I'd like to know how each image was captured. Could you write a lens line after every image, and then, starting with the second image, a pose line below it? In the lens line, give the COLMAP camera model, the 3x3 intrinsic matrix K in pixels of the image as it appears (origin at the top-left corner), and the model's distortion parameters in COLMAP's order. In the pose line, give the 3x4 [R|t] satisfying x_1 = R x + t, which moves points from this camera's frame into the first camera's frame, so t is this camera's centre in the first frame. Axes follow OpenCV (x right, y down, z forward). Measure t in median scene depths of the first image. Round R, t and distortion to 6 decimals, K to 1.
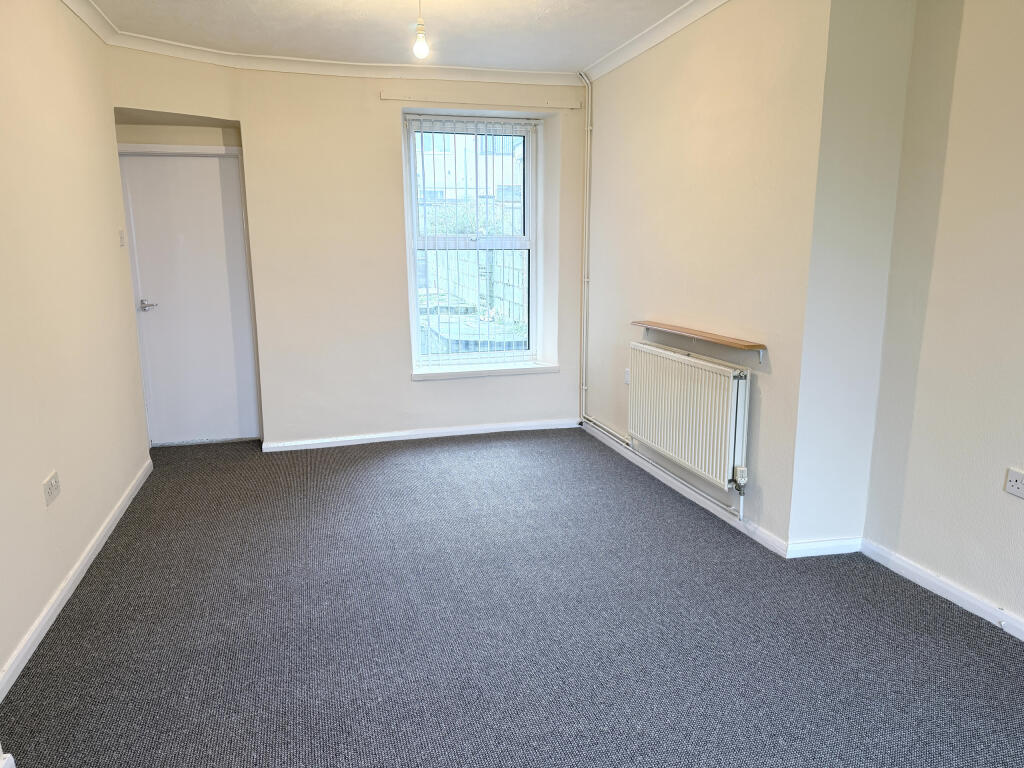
lens RADIAL K [[713.9, 0, 512.2], [0, 713.9, 383.3], [0, 0, 1]] dist [0.040803, -0.046332]
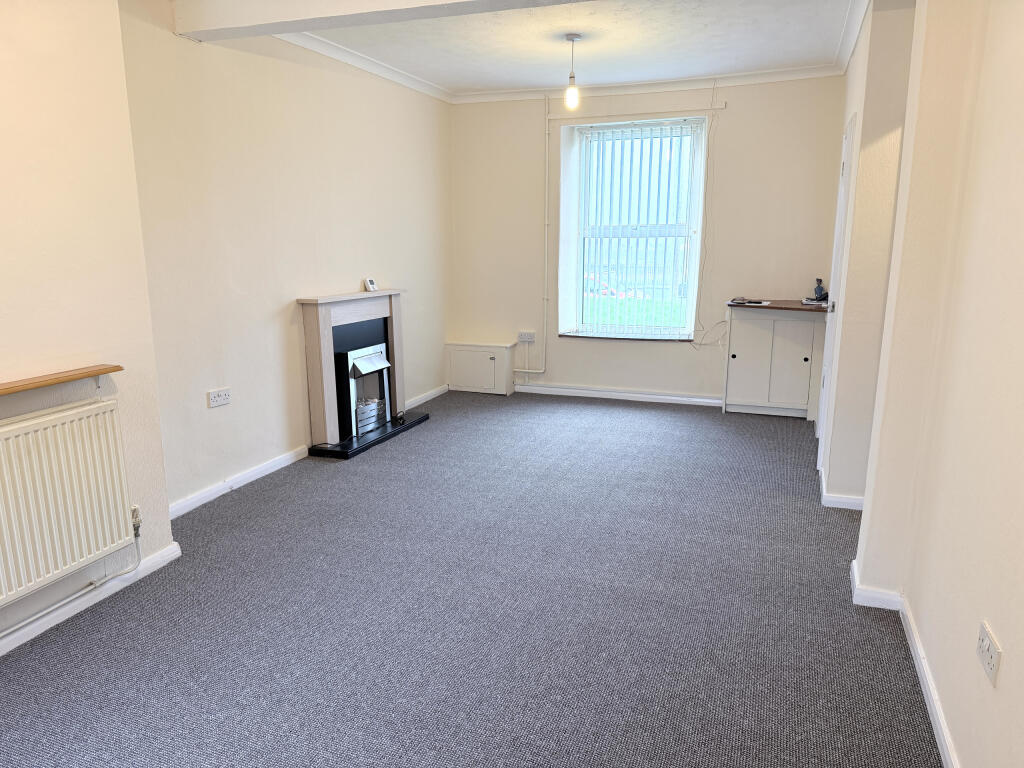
lens RADIAL K [[713.9, 0, 512.6], [0, 713.9, 386.0], [0, 0, 1]] dist [0.040803, -0.046332]
pose [[-0.800194, -0.119195, 0.587778, -0.583373], [0.123606, 0.926234, 0.356107, -0.292181], [-0.586866, 0.357607, -0.726433, 1.433451]]
